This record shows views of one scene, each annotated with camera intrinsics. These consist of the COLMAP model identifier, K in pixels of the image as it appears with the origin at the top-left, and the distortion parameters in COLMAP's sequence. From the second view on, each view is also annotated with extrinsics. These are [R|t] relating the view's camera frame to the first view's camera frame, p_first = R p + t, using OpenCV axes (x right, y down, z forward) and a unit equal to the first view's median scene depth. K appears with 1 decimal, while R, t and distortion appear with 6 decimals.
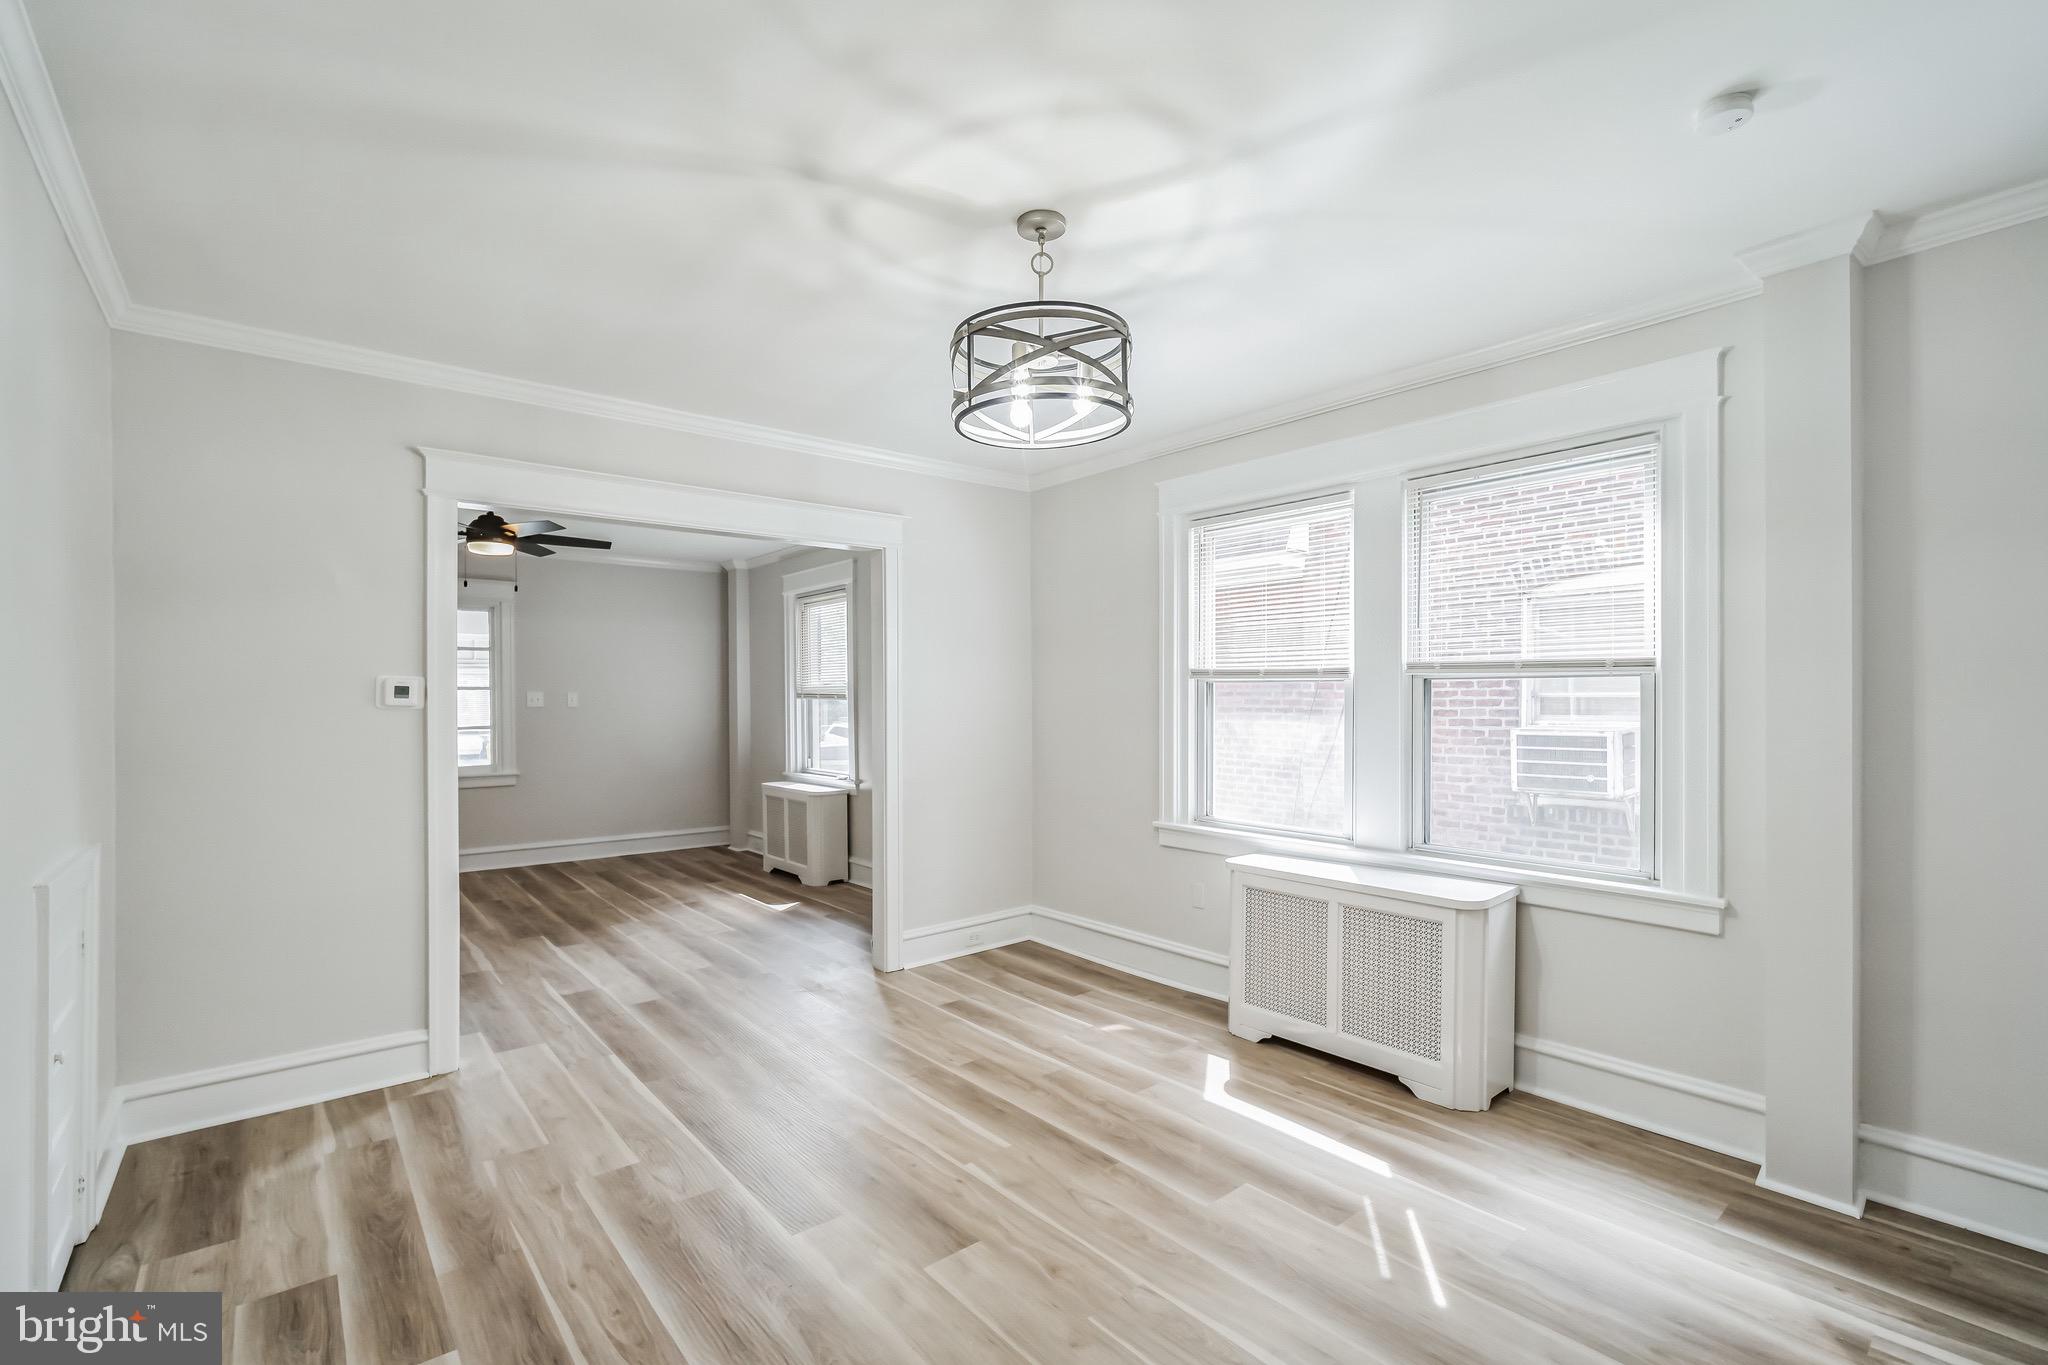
lens RADIAL K [[902.1, 0, 1025.9], [0, 902.1, 703.0], [0, 0, 1]] dist [-0.011976, 0.000862]
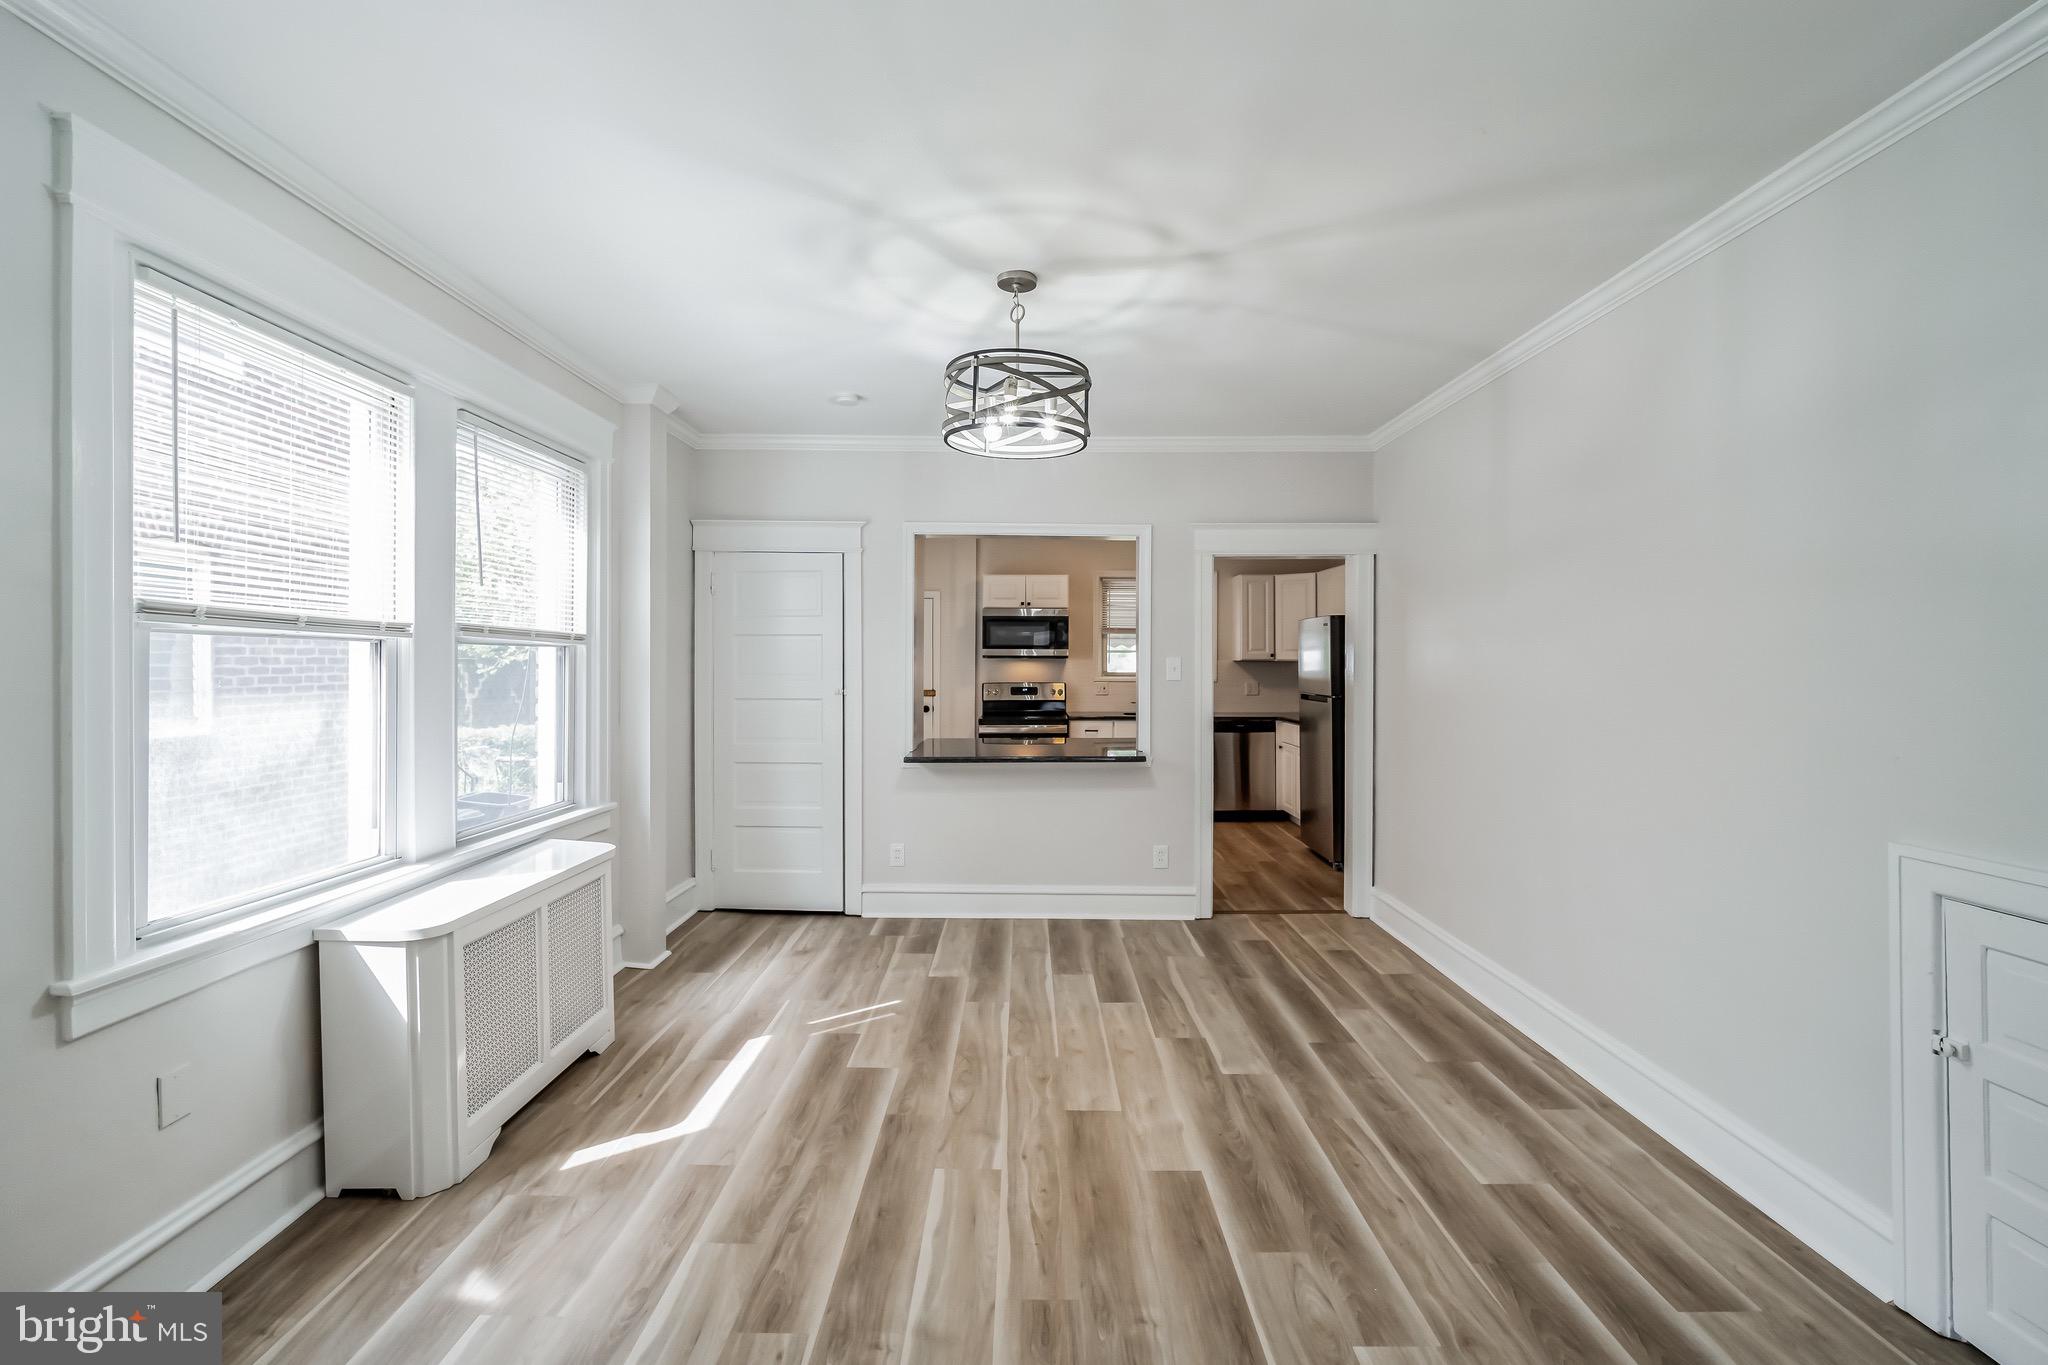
lens RADIAL K [[900.4, 0, 1016.5], [0, 900.4, 659.5], [0, 0, 1]] dist [-0.014034, 0.001550]
pose [[-0.758976, 0.003266, 0.651111, -0.508725], [0.003573, 0.999993, -0.000851, -0.007554], [-0.651109, 0.001681, -0.758982, 1.258654]]
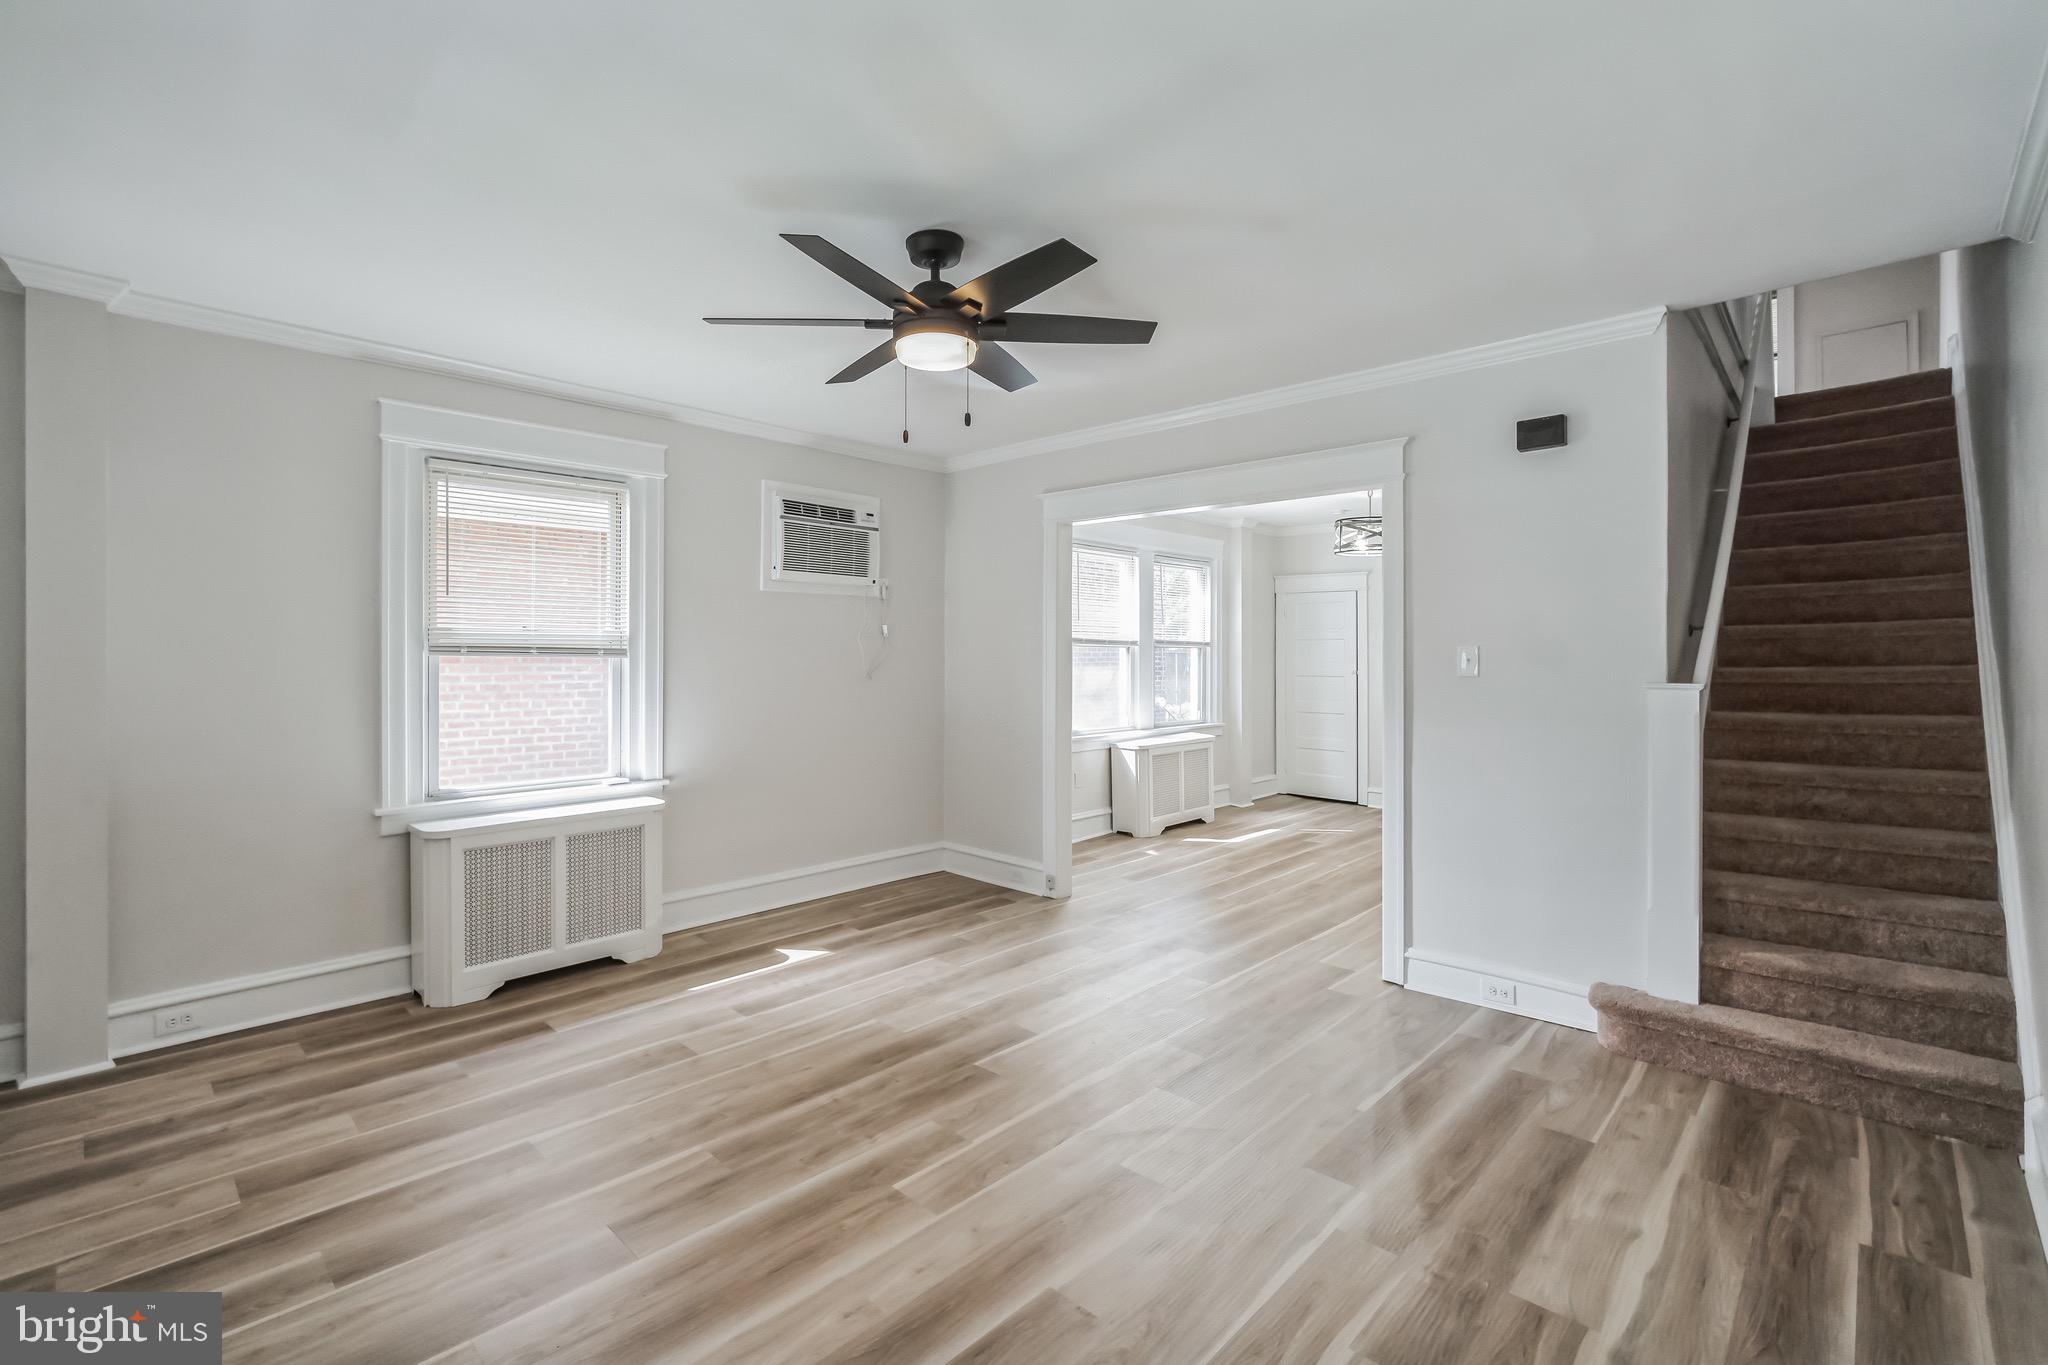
lens RADIAL K [[906.2, 0, 1022.2], [0, 906.2, 652.6], [0, 0, 1]] dist [-0.011600, 0.000737]
pose [[-0.110665, 0.003854, 0.993850, -1.641846], [0.003441, 0.999988, -0.003494, -0.007396], [-0.993852, 0.003033, -0.110676, 1.507605]]
